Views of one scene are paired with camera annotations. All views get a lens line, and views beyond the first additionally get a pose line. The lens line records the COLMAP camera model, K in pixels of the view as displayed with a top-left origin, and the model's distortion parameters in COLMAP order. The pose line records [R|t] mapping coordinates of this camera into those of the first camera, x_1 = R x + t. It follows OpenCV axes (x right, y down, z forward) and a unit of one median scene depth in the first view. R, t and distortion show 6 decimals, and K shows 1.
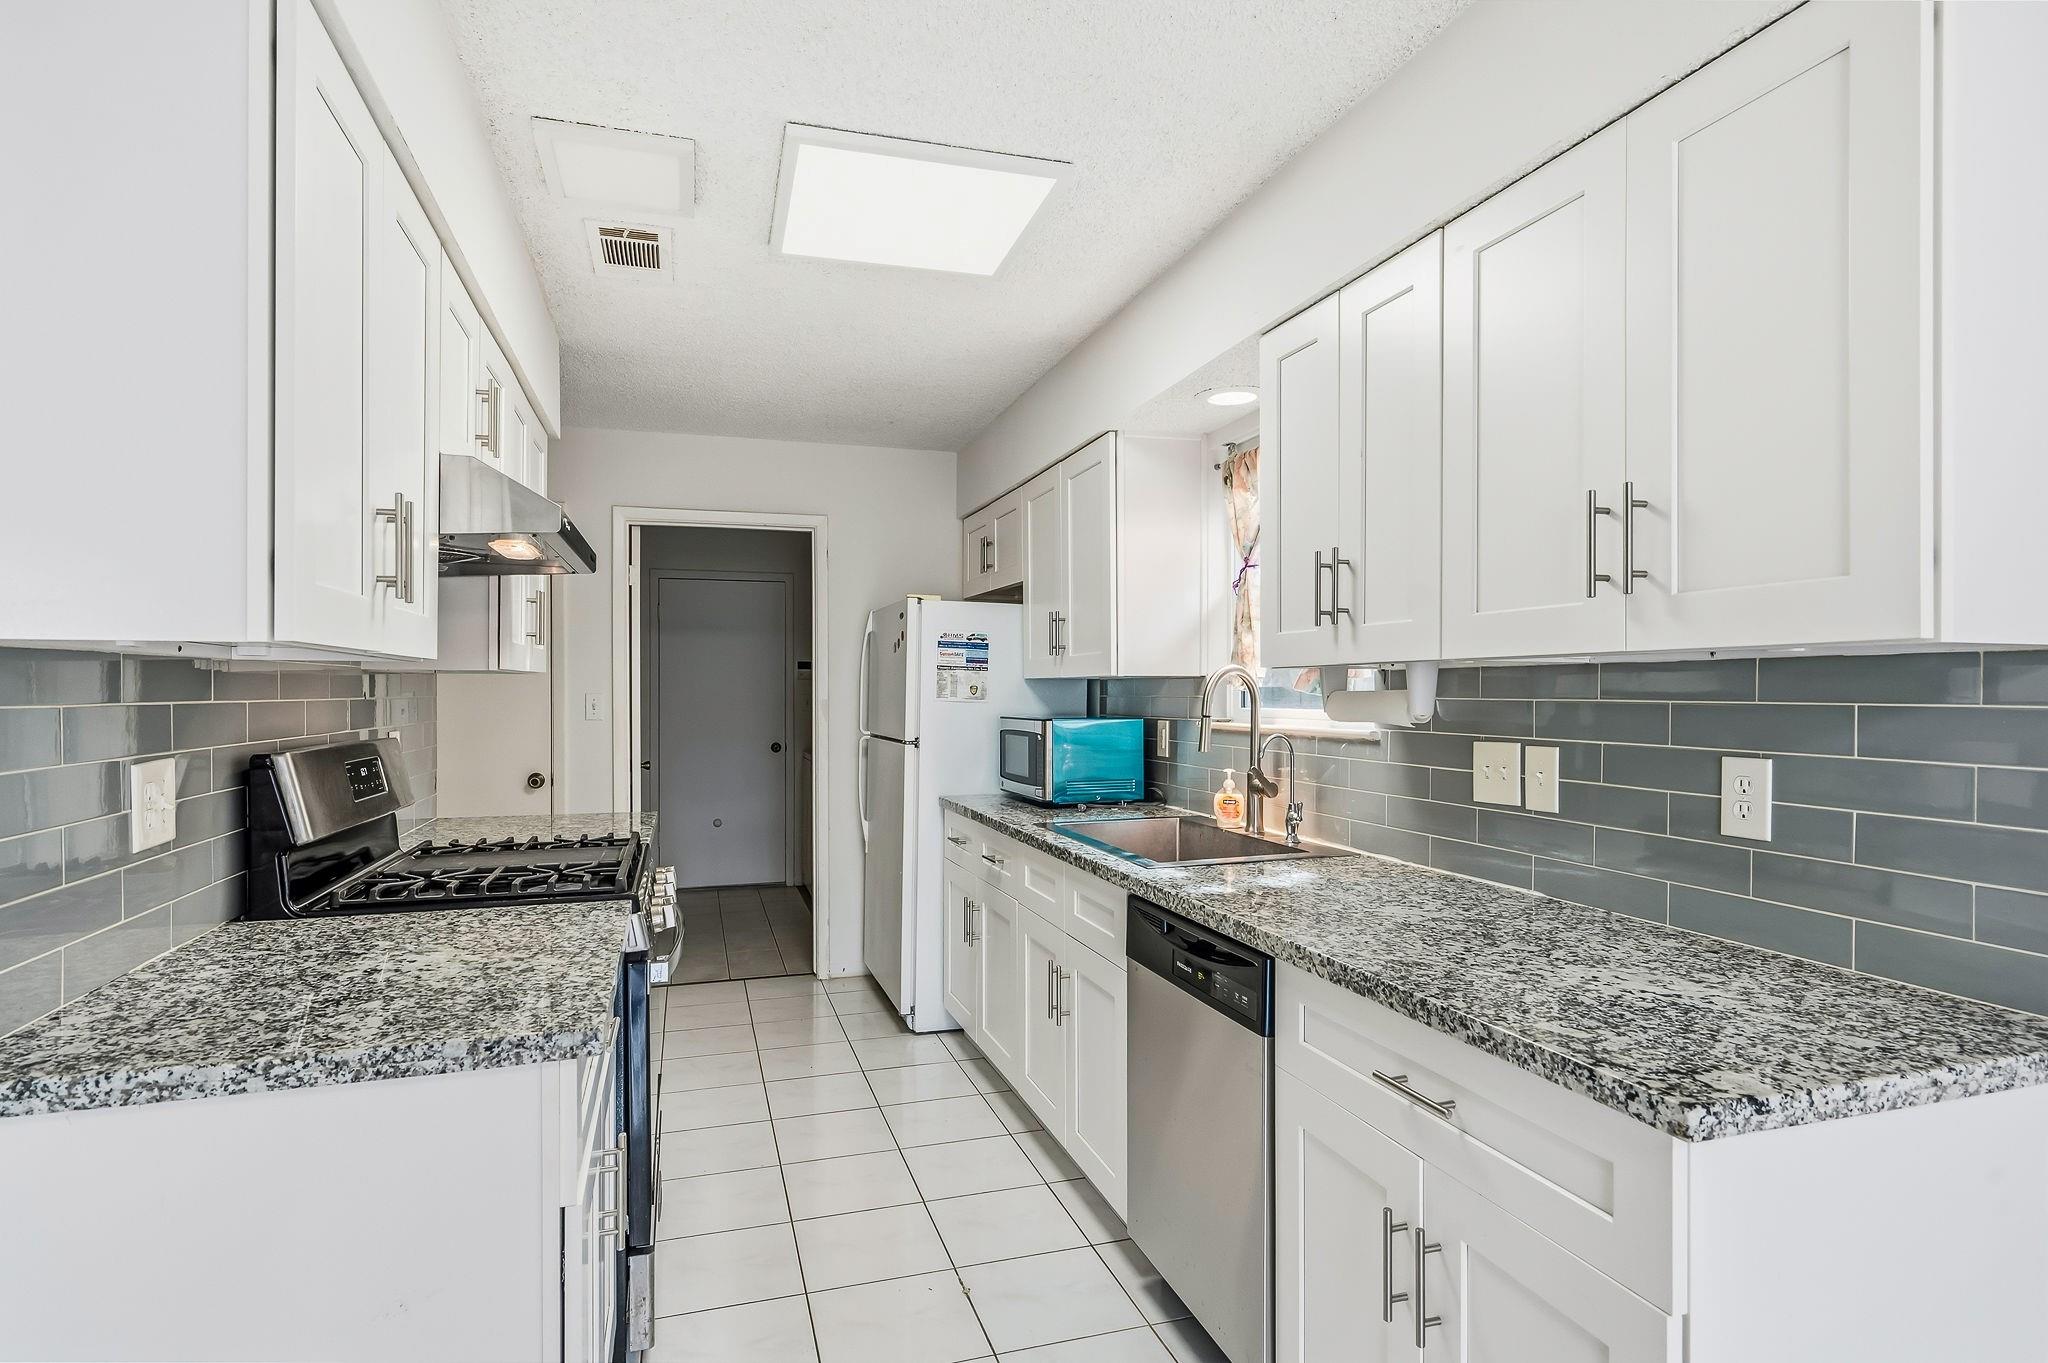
lens RADIAL K [[1060.6, 0, 1028.7], [0, 1060.6, 701.3], [0, 0, 1]] dist [0.024207, 0.000247]
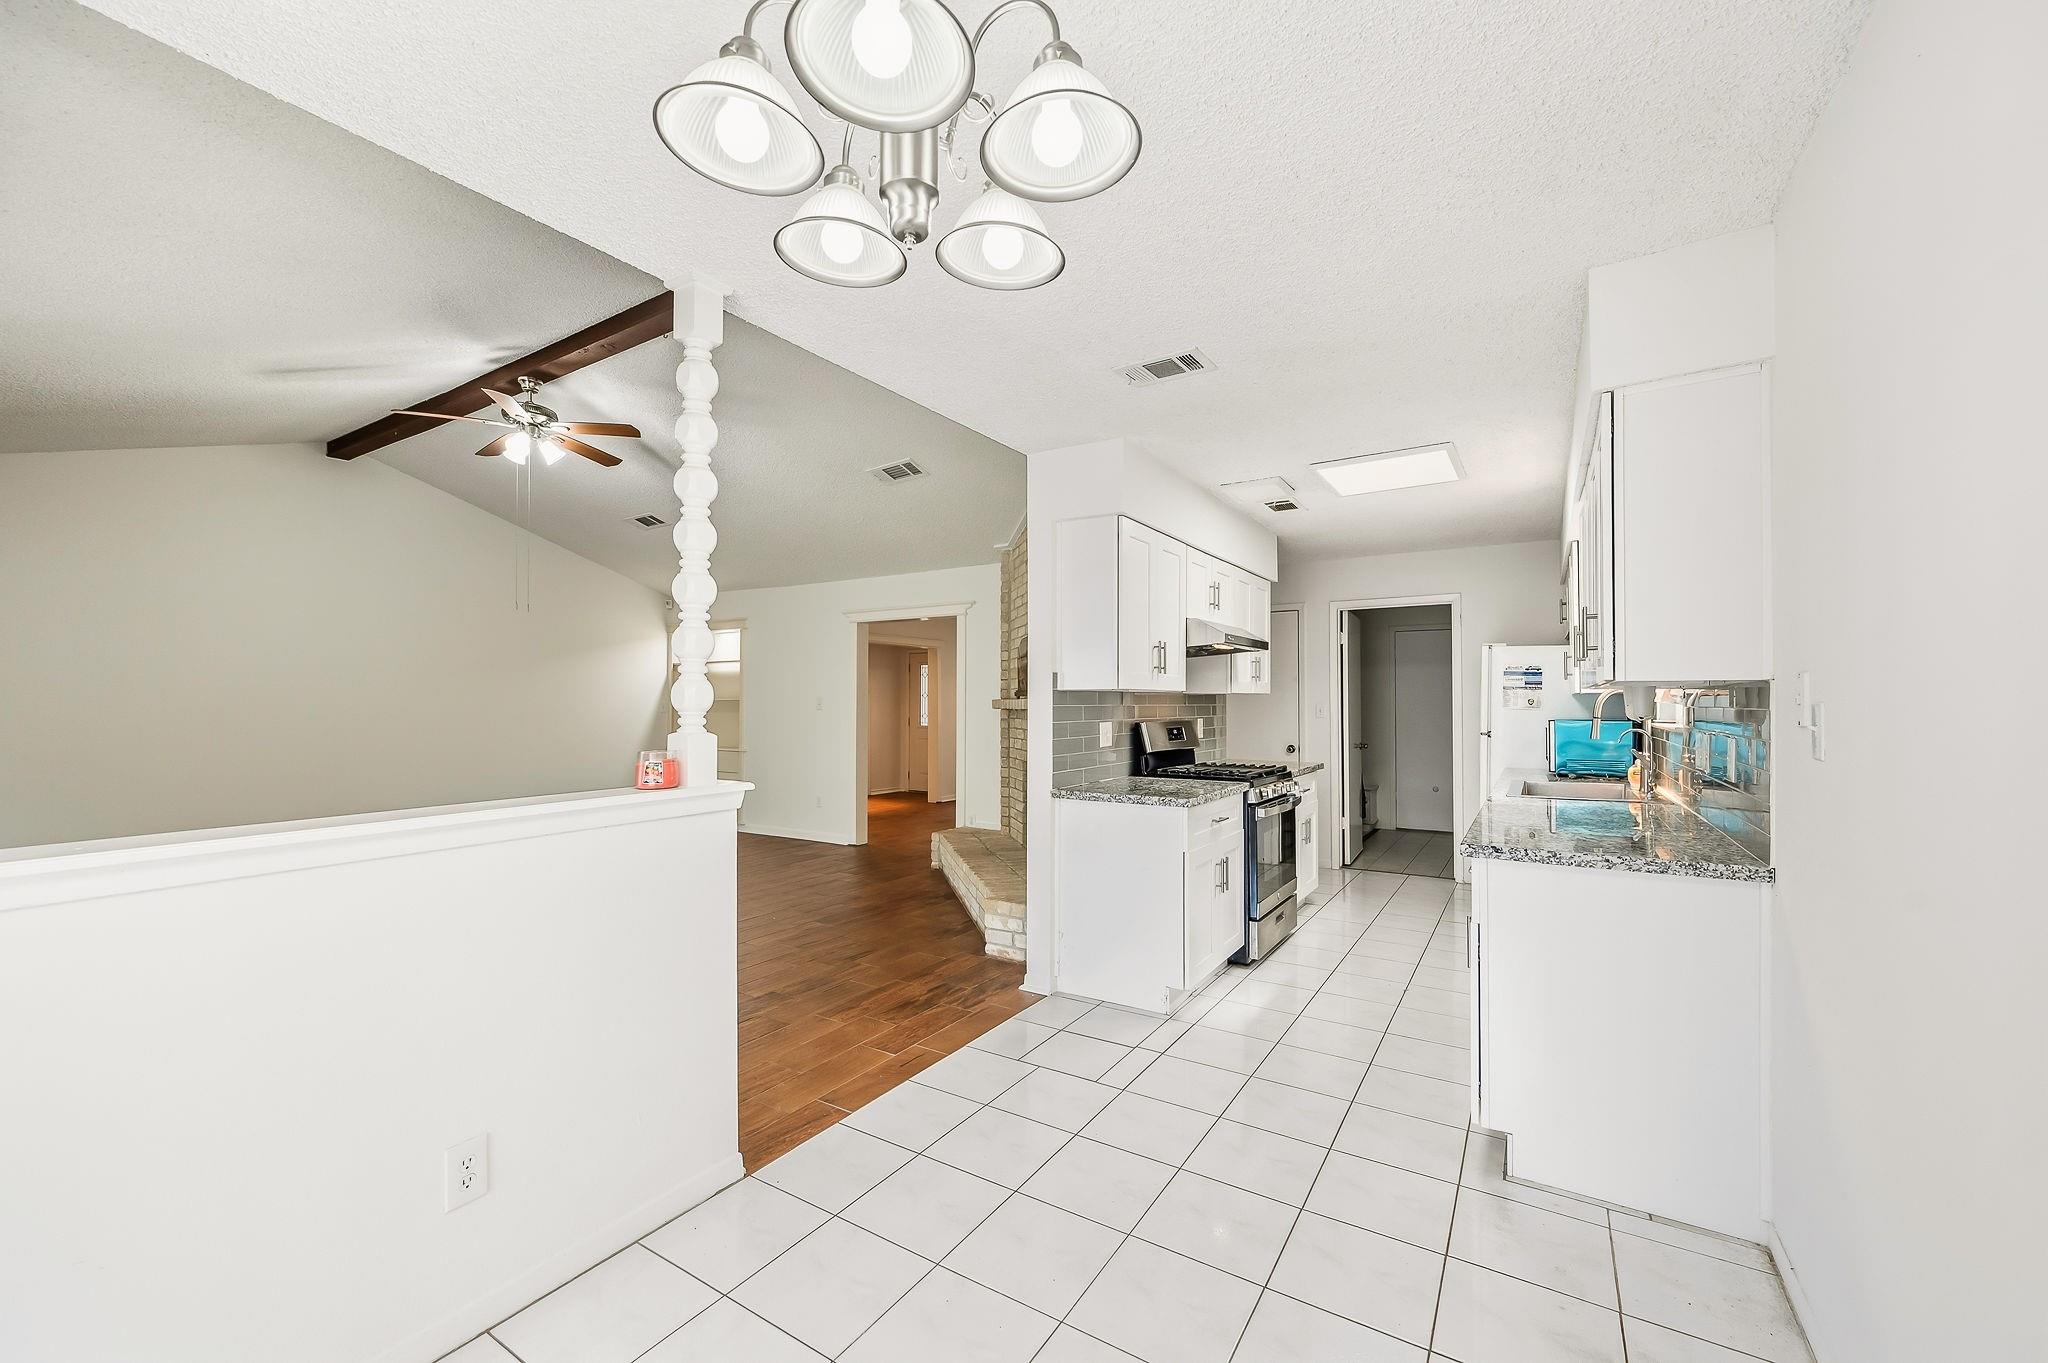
lens RADIAL K [[810.7, 0, 1031.1], [0, 810.7, 691.8], [0, 0, 1]] dist [0.000997, 0.000031]
pose [[0.641984, -0.010590, -0.766645, 0.452124], [-0.008555, 0.999743, -0.020974, 0.006651], [0.766670, 0.020023, 0.641729, -0.377924]]
